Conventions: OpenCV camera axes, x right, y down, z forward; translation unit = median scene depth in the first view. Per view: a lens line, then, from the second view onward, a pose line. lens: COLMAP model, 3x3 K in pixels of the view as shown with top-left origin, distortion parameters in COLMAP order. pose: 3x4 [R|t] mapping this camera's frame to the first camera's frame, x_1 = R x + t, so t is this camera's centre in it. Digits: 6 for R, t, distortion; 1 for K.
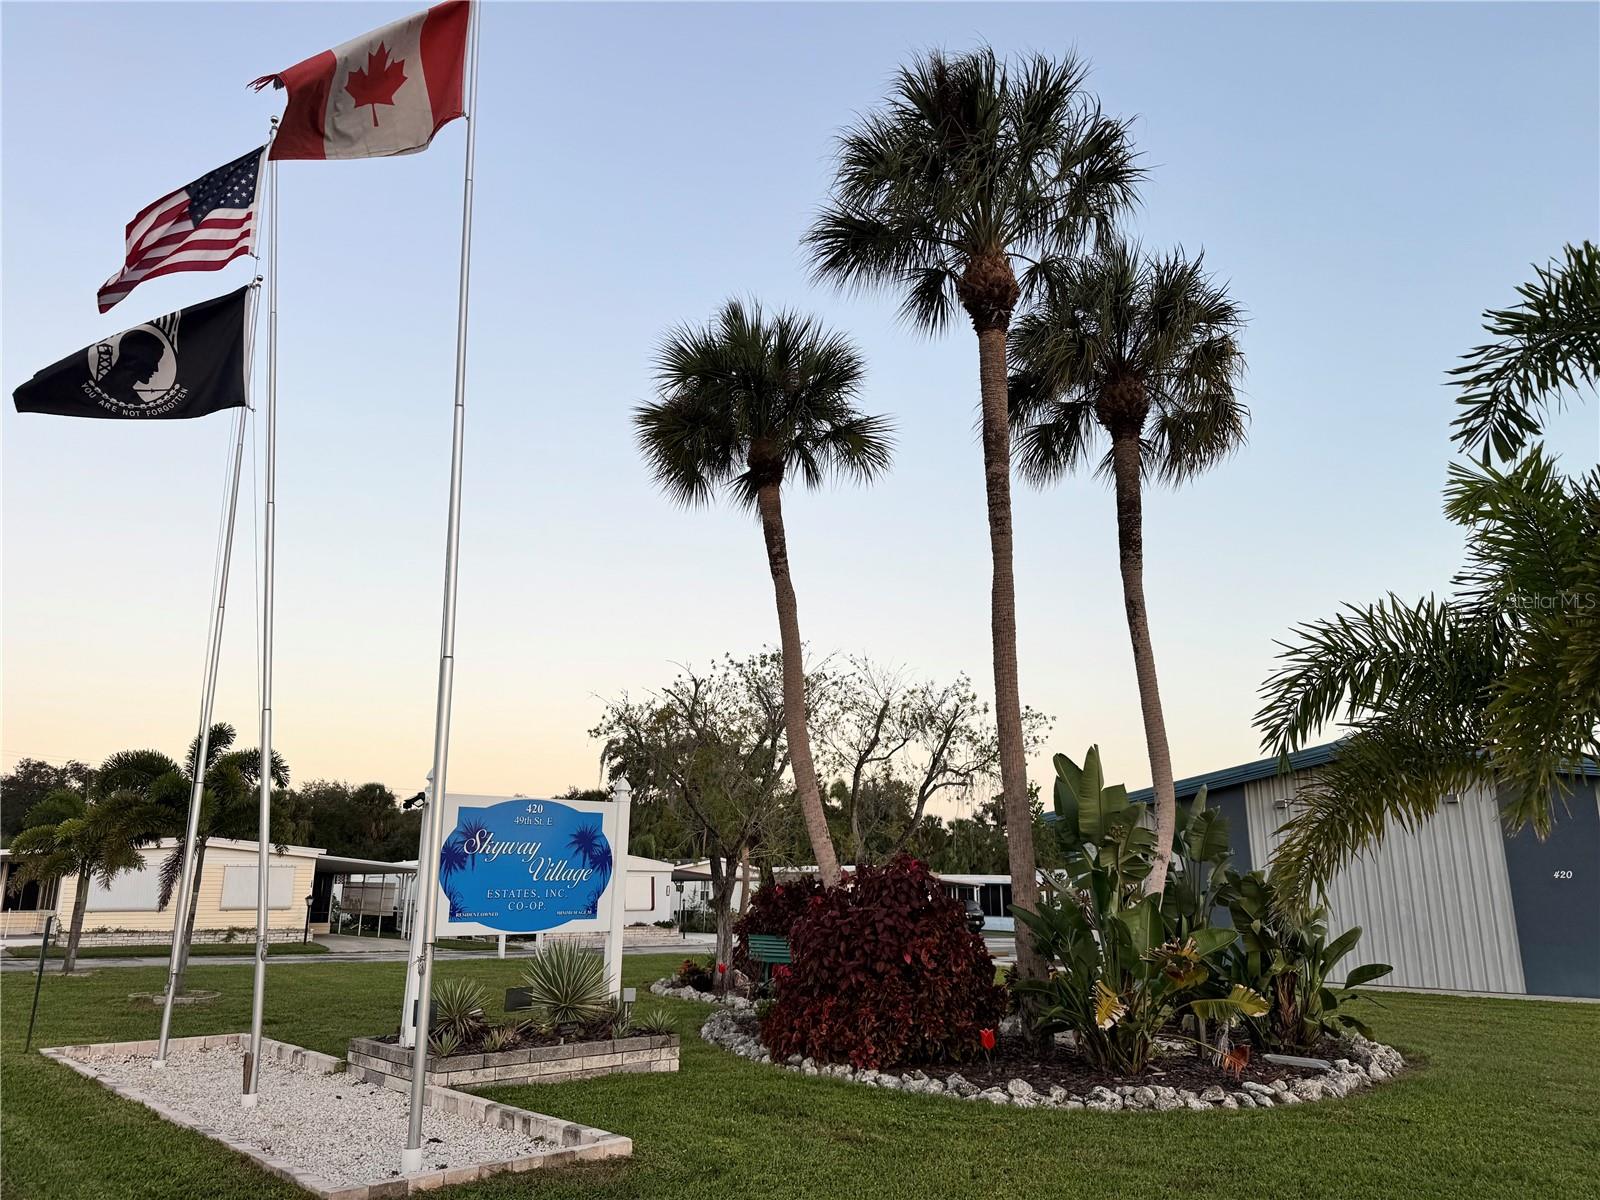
lens RADIAL K [[1125.5, 0, 807.0], [0, 1125.5, 607.0], [0, 0, 1]] dist [0.029732, -0.009579]
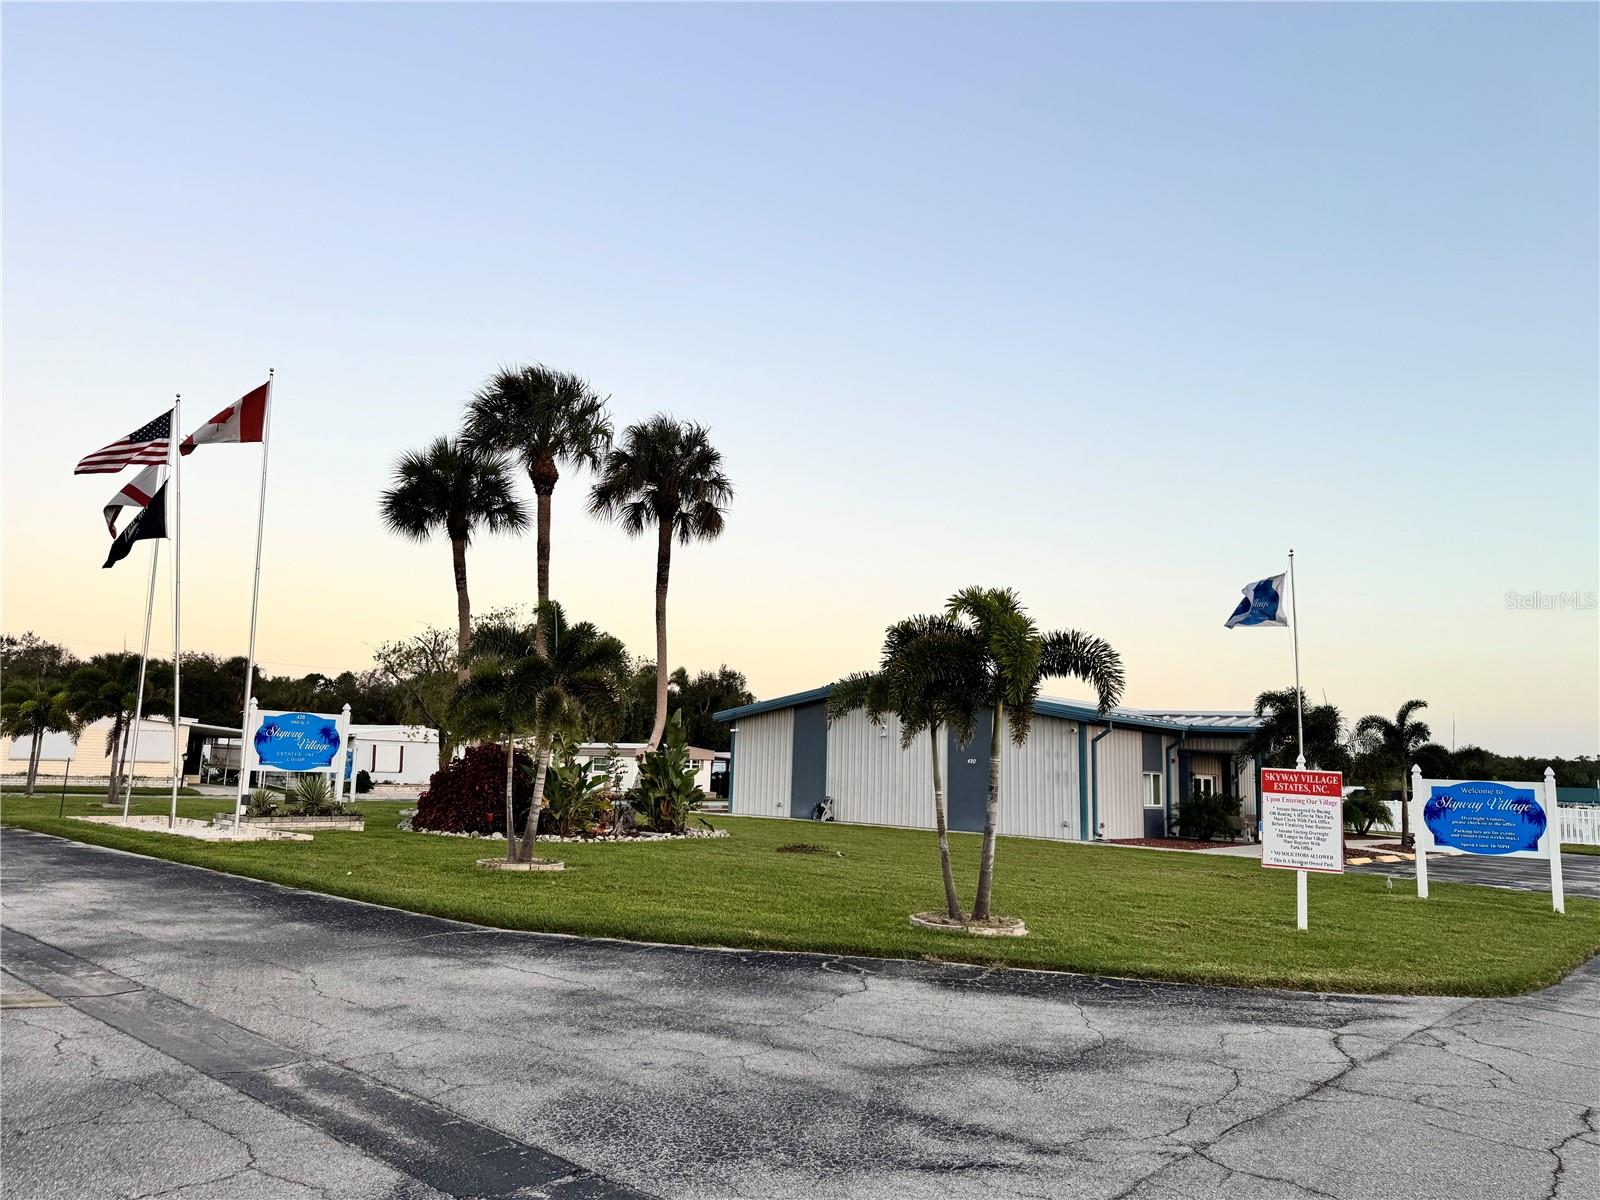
lens RADIAL K [[1125.5, 0, 790.7], [0, 1125.5, 594.3], [0, 0, 1]] dist [0.029732, -0.009579]
pose [[0.995561, 0.039943, 0.085224, 0.336876], [-0.047935, 0.994427, 0.093898, -0.205637], [-0.080998, -0.097566, 0.991927, -0.821462]]
